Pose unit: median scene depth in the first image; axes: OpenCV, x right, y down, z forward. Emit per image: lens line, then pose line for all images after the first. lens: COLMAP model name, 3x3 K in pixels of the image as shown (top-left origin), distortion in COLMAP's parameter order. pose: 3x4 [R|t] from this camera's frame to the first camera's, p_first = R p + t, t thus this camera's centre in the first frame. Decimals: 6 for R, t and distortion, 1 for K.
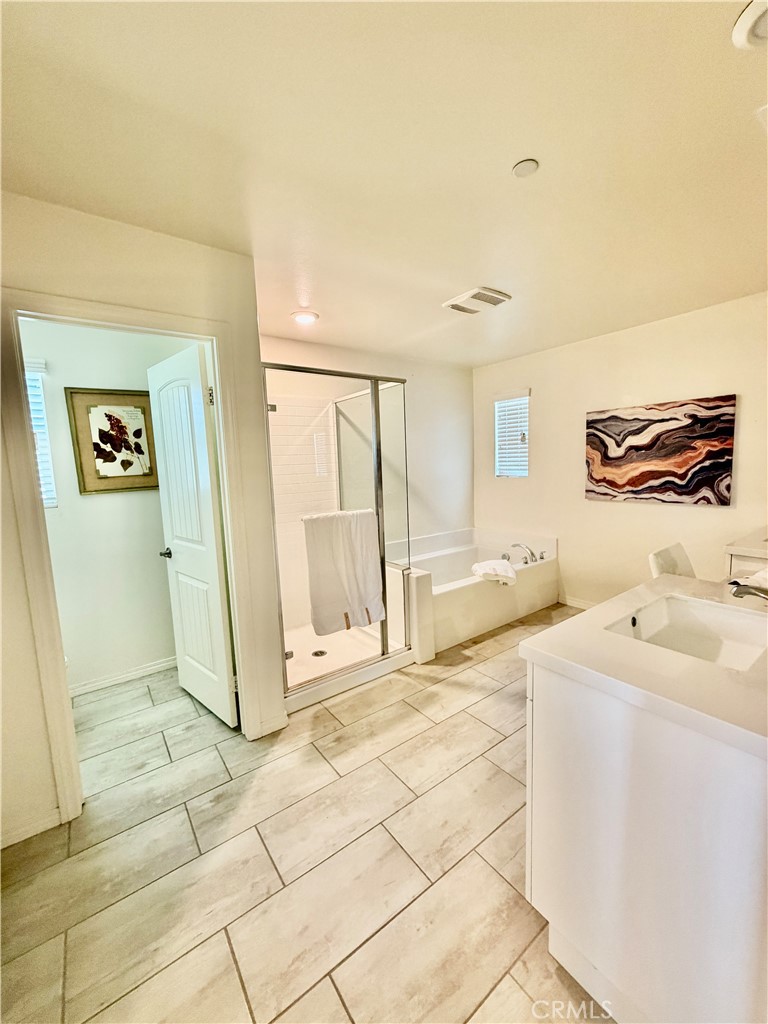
lens RADIAL K [[407.7, 0, 385.1], [0, 407.7, 508.0], [0, 0, 1]] dist [-0.001800, -0.000259]
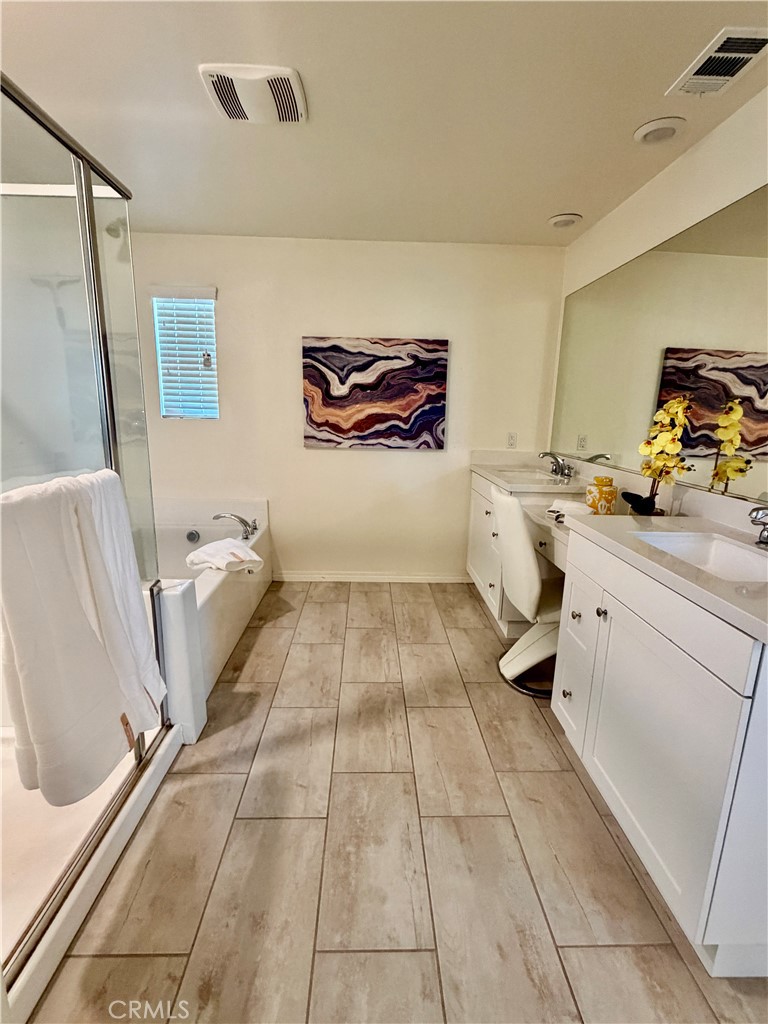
lens RADIAL K [[482.2, 0, 393.3], [0, 482.2, 510.8], [0, 0, 1]] dist [-0.001519, -0.000803]
pose [[0.570940, -0.122801, 0.811755, -0.232515], [0.050790, 0.992139, 0.114367, 0.002690], [-0.819419, -0.024068, 0.572690, 0.359208]]
